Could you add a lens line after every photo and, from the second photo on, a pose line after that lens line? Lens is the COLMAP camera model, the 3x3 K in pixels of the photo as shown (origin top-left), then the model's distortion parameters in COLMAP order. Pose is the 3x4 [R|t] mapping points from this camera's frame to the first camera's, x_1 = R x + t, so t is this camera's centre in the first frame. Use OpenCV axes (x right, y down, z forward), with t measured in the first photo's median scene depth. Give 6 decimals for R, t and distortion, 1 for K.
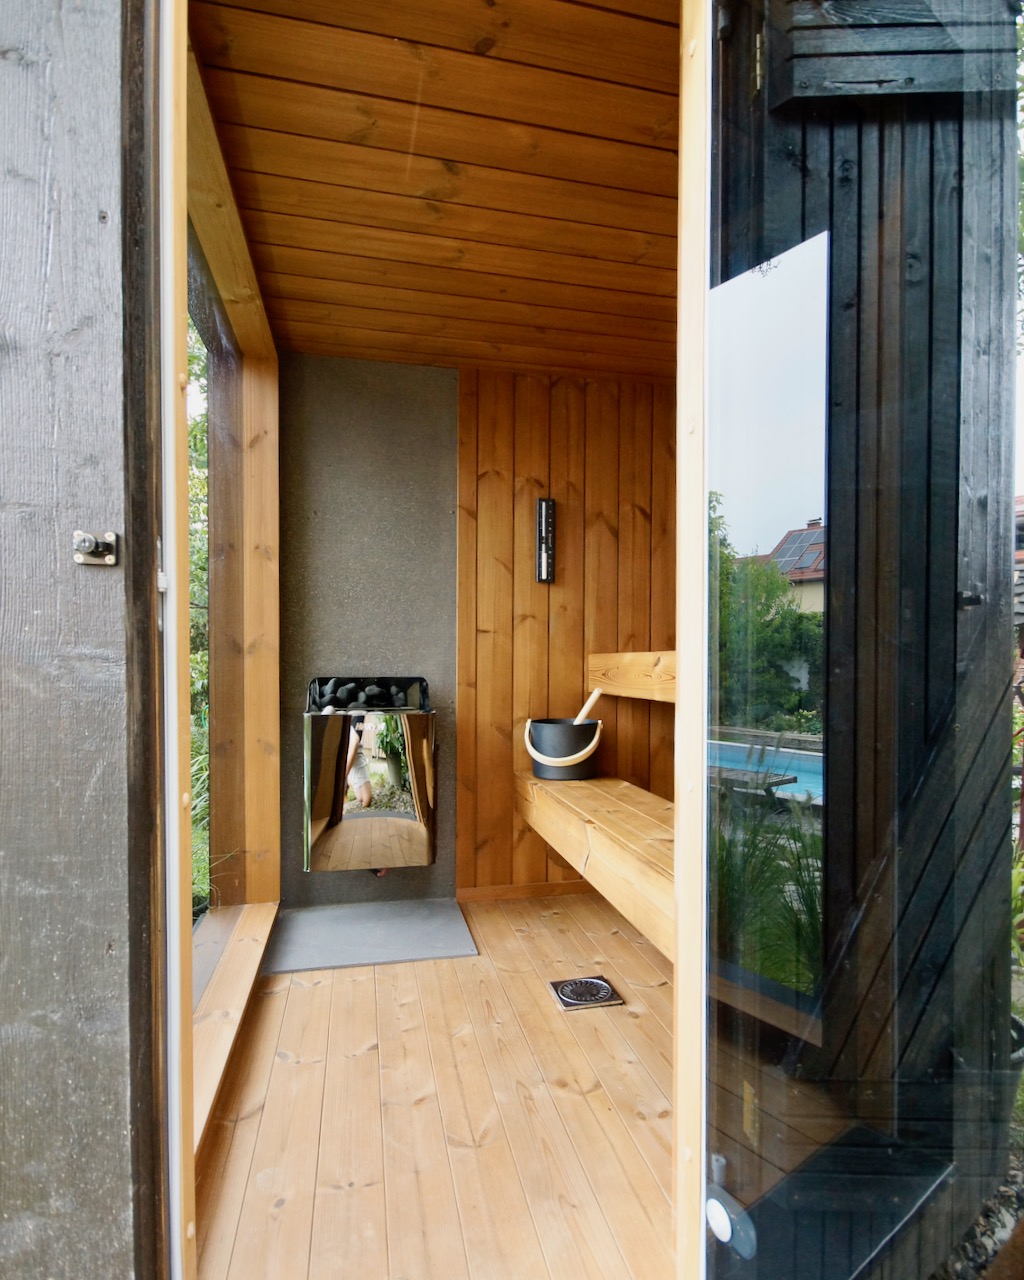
lens RADIAL K [[677.6, 0, 521.6], [0, 677.6, 666.3], [0, 0, 1]] dist [-0.003035, -0.000639]
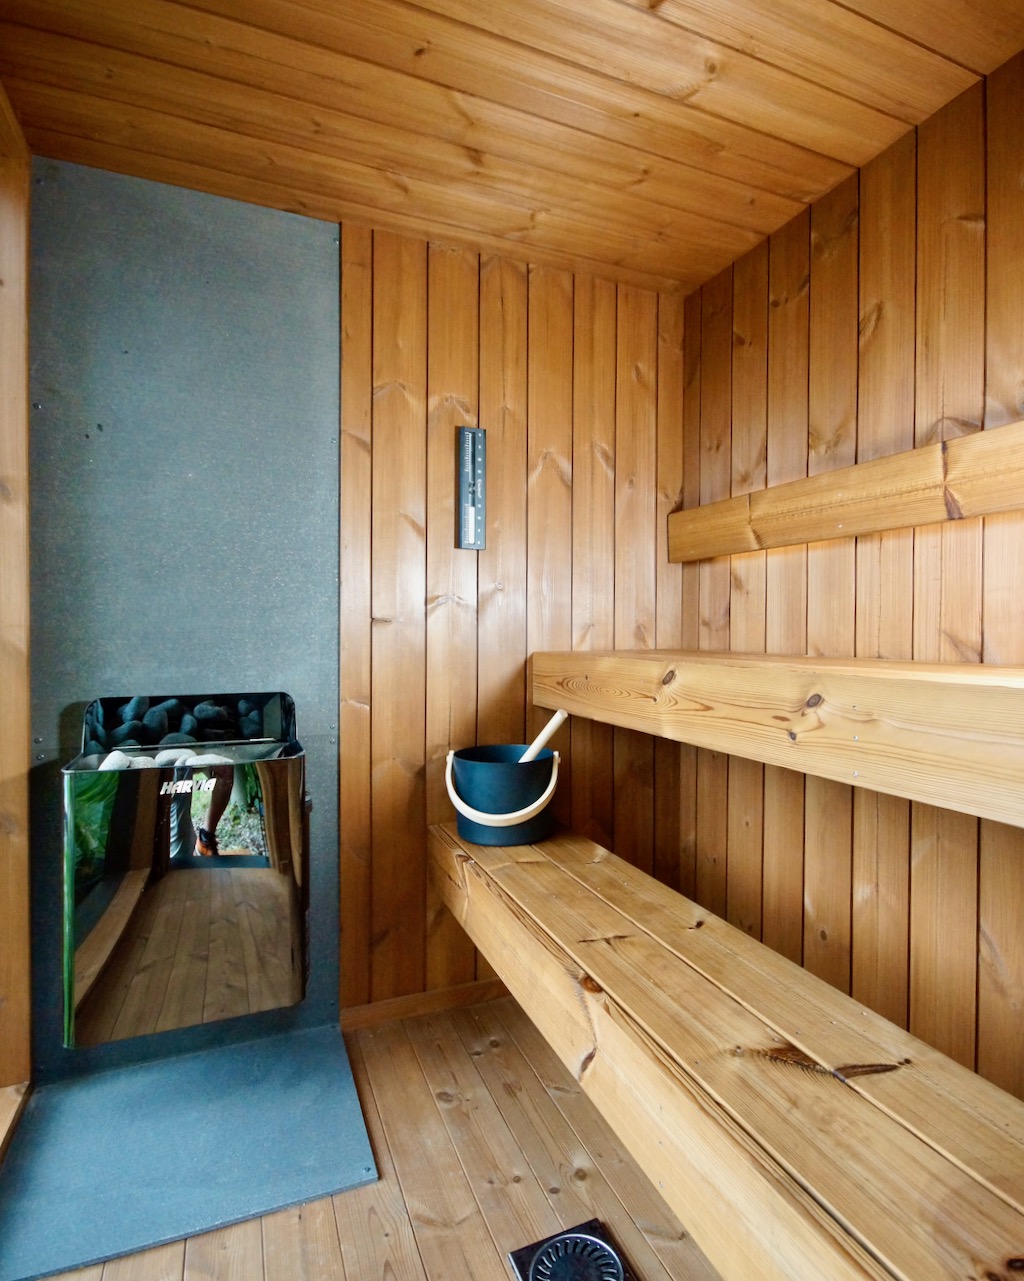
lens RADIAL K [[678.2, 0, 537.4], [0, 678.2, 632.0], [0, 0, 1]] dist [-0.003035, -0.000639]
pose [[0.982927, -0.002544, 0.183979, -0.028119], [0.003332, 0.999987, -0.003973, -0.036728], [-0.183966, 0.004519, 0.982922, 0.312124]]
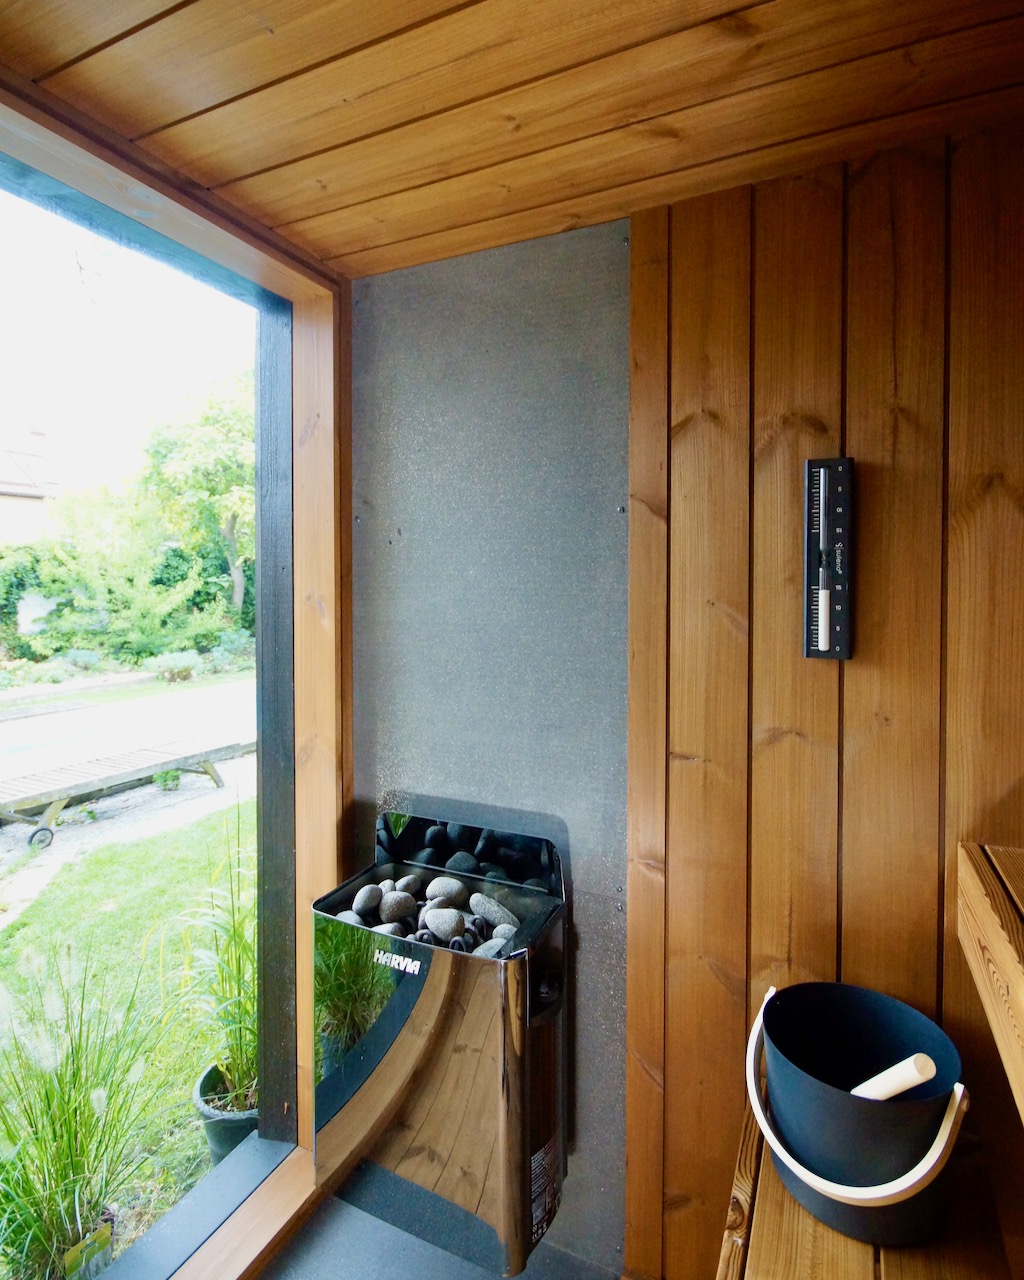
lens RADIAL K [[677.6, 0, 509.7], [0, 677.6, 596.5], [0, 0, 1]] dist [-0.003035, -0.000639]
pose [[0.794230, 0.005081, -0.607595, 0.134903], [-0.004706, 0.999986, 0.002210, -0.164032], [0.607598, 0.001104, 0.794244, 0.554262]]
